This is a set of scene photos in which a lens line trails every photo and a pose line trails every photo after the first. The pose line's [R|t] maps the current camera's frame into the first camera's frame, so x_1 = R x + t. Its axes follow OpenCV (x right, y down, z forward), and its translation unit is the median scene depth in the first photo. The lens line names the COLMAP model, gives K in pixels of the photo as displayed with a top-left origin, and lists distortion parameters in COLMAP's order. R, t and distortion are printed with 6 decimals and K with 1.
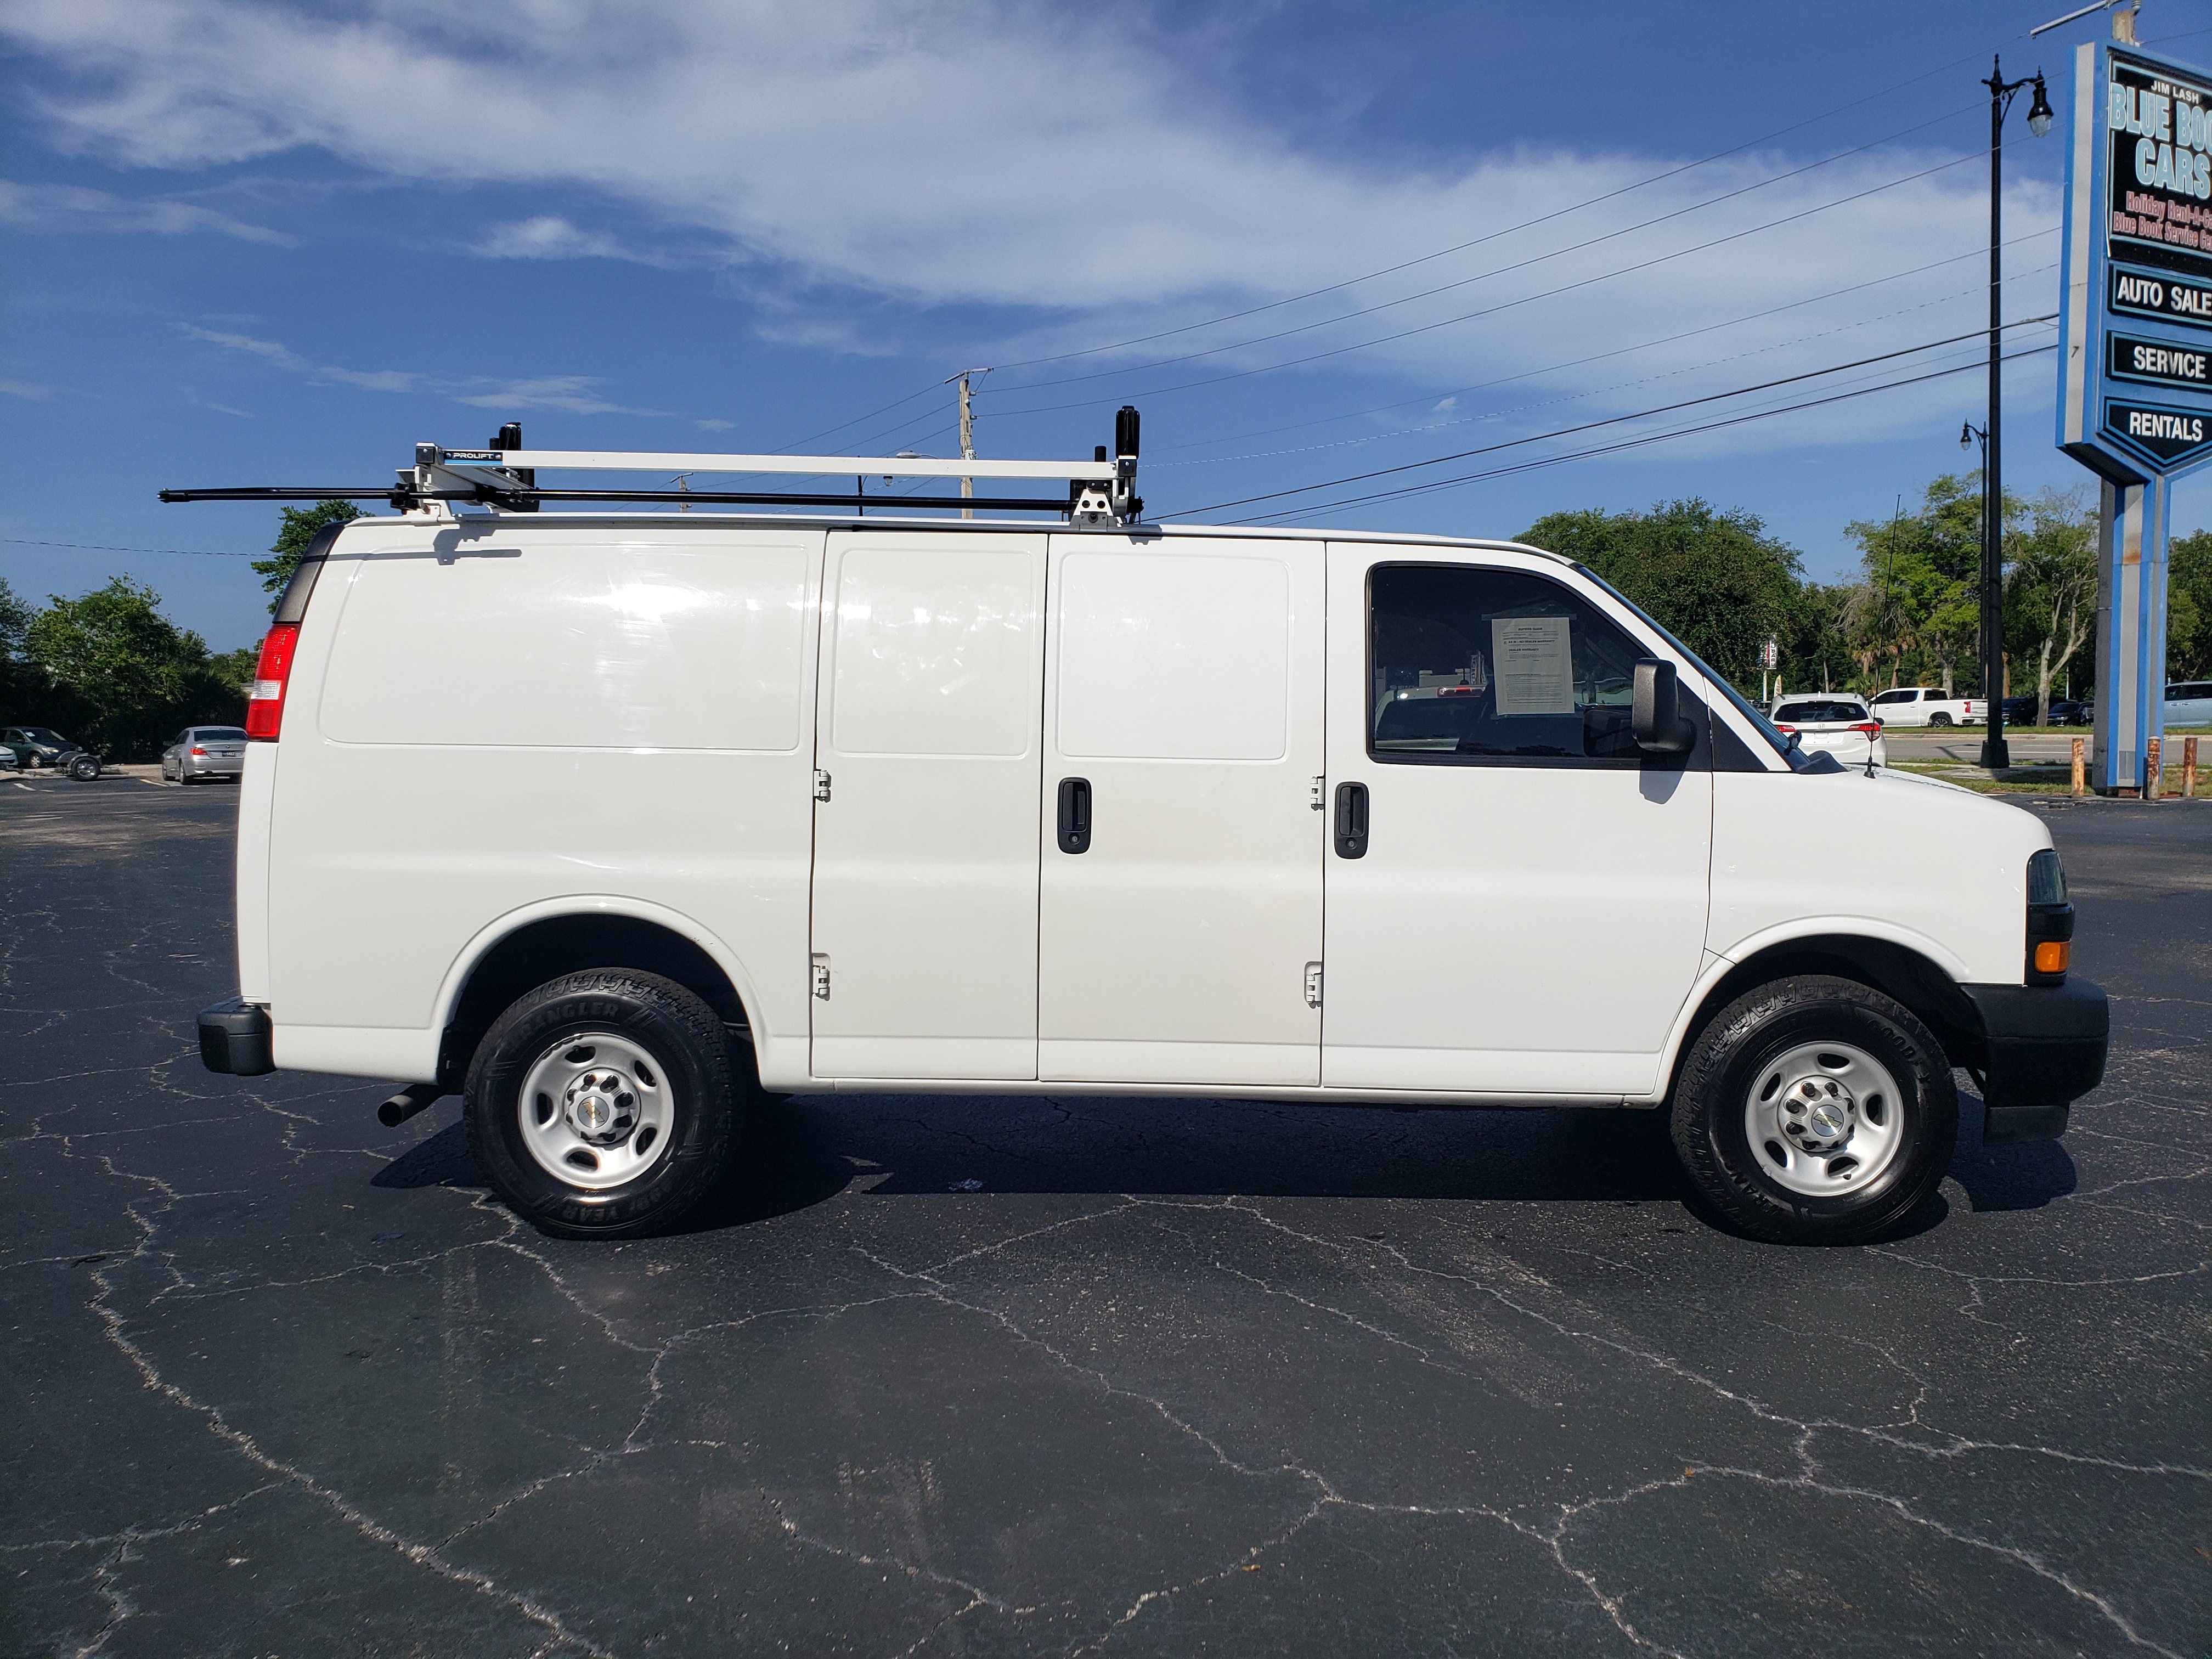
lens RADIAL K [[1723.1, 0, 1092.4], [0, 1723.1, 709.0], [0, 0, 1]] dist [0.041631, -0.056281]
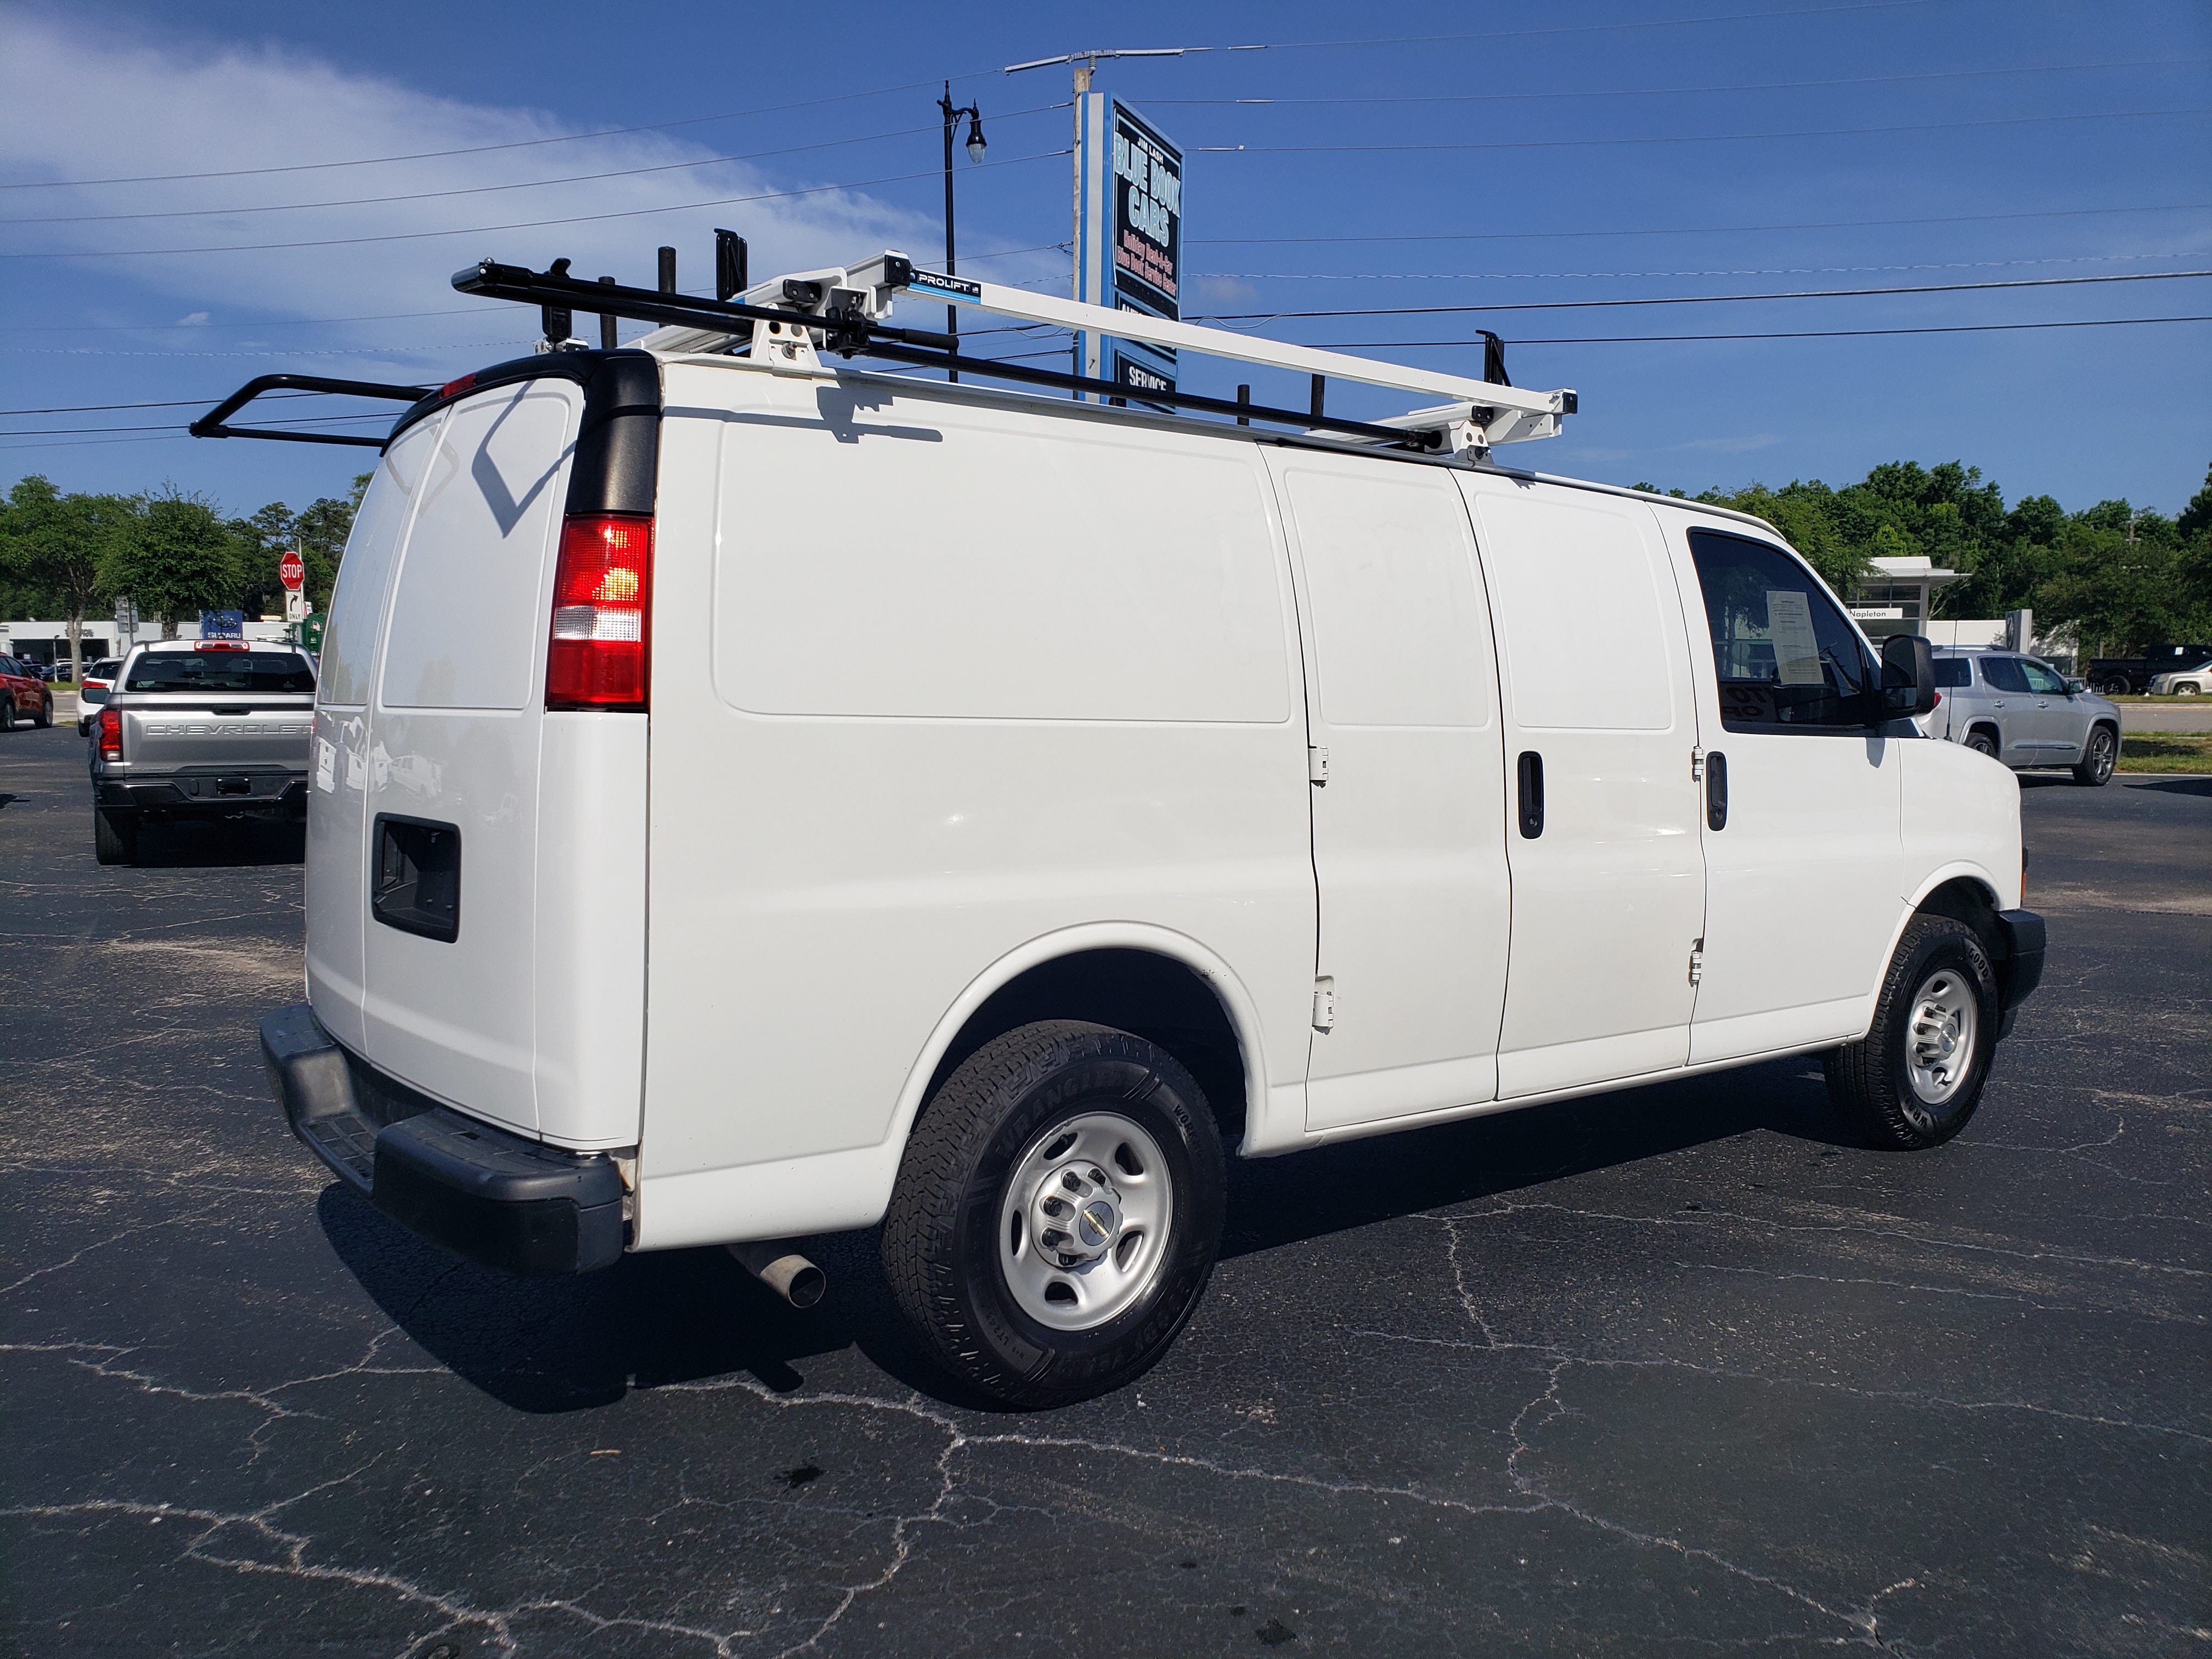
lens RADIAL K [[1741.3, 0, 1098.5], [0, 1741.3, 714.0], [0, 0, 1]] dist [0.047150, -0.040754]
pose [[0.783812, -0.001632, 0.620996, -0.731132], [-0.015168, 0.999648, 0.021771, 0.004349], [-0.620813, -0.026483, 0.783511, 0.428930]]
